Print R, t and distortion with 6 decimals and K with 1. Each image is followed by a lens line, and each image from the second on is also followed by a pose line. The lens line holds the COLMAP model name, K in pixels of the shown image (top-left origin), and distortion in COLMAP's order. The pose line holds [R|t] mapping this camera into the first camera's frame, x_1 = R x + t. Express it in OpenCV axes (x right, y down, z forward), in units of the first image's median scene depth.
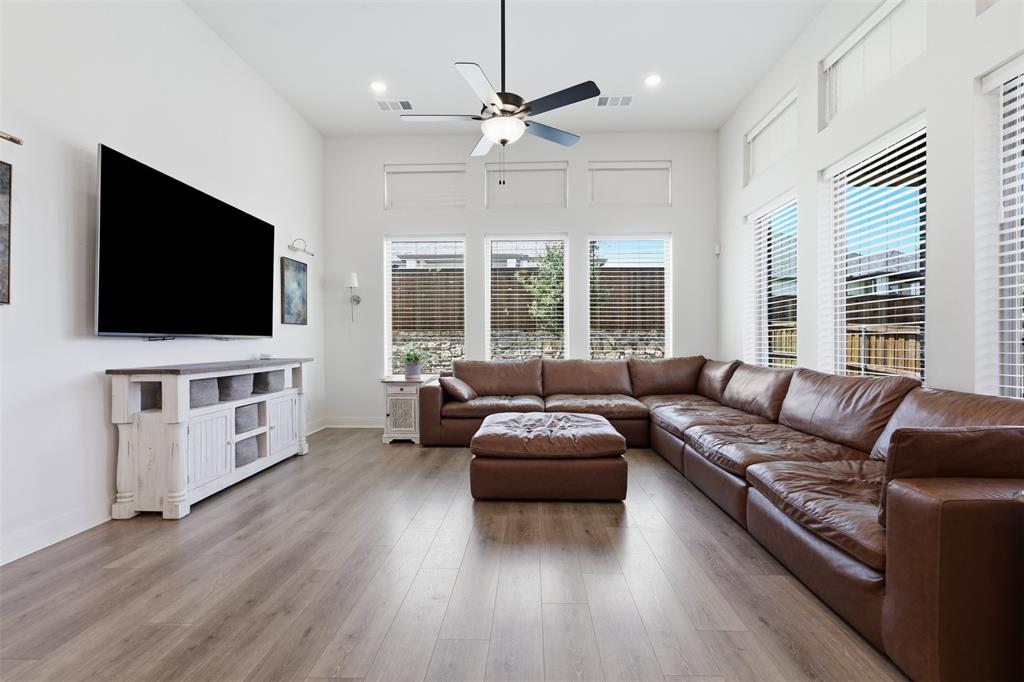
lens RADIAL K [[465.2, 0, 515.5], [0, 465.2, 347.3], [0, 0, 1]] dist [-0.003376, 0.001106]
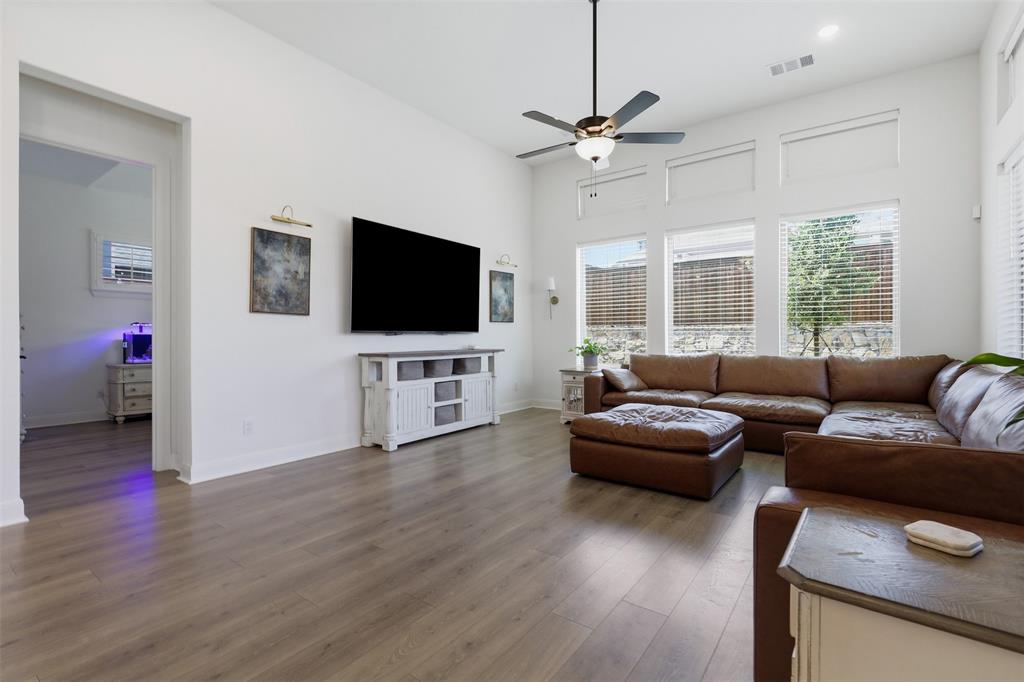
lens RADIAL K [[465.2, 0, 527.5], [0, 465.2, 337.8], [0, 0, 1]] dist [-0.003376, 0.001106]
pose [[0.829137, 0.002737, -0.559039, 0.387113], [-0.007056, 0.999960, -0.005570, -0.000984], [0.559001, 0.008563, 0.829123, -0.017160]]
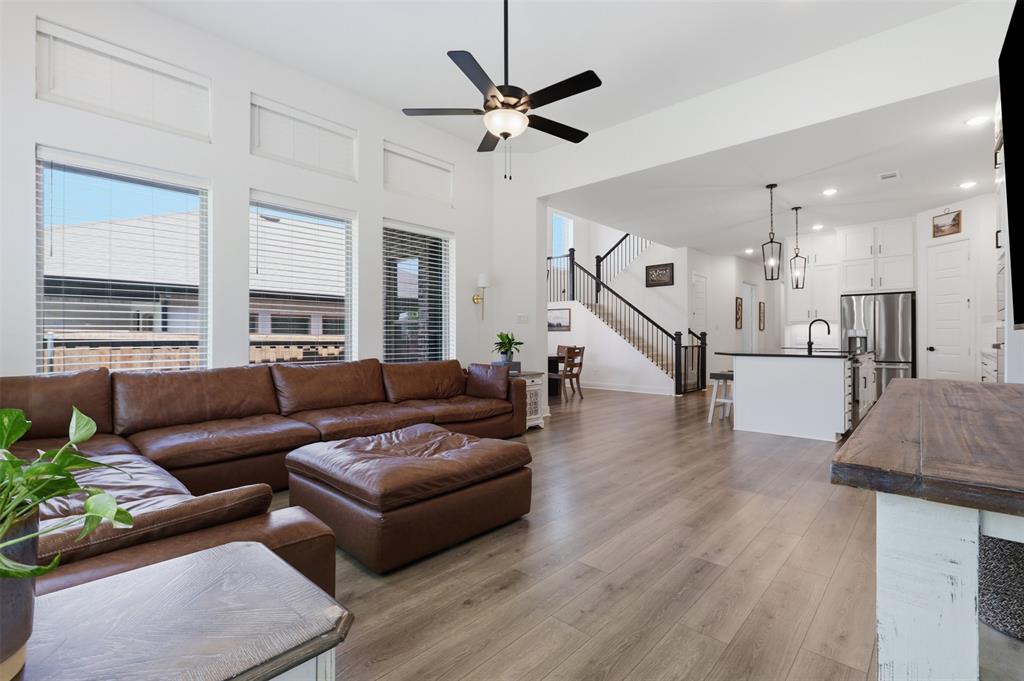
lens RADIAL K [[465.2, 0, 516.8], [0, 465.2, 336.6], [0, 0, 1]] dist [-0.003376, 0.001106]
pose [[-0.761501, 0.001320, 0.648162, -0.581137], [0.007663, 0.999946, 0.006966, -0.017972], [-0.648118, 0.010272, -0.761471, 1.498689]]
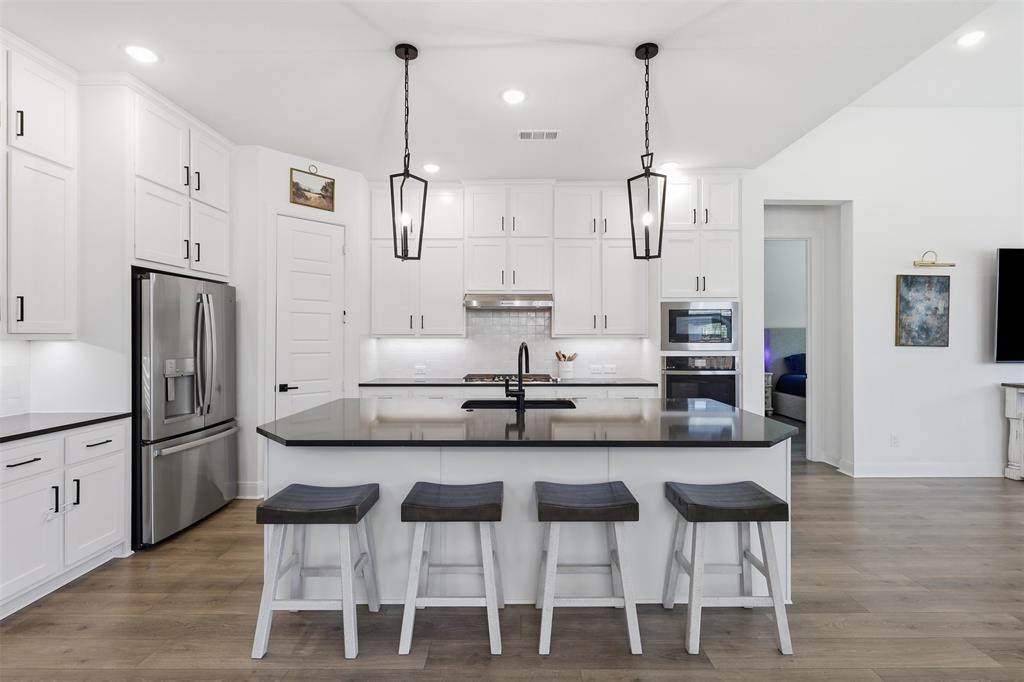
lens RADIAL K [[465.2, 0, 511.9], [0, 465.2, 338.7], [0, 0, 1]] dist [-0.003376, 0.001106]
pose [[0.024464, 0.001527, -0.999700, 0.513708], [-0.009835, 0.999951, 0.001287, -0.068035], [0.999652, 0.009801, 0.024477, -0.553705]]
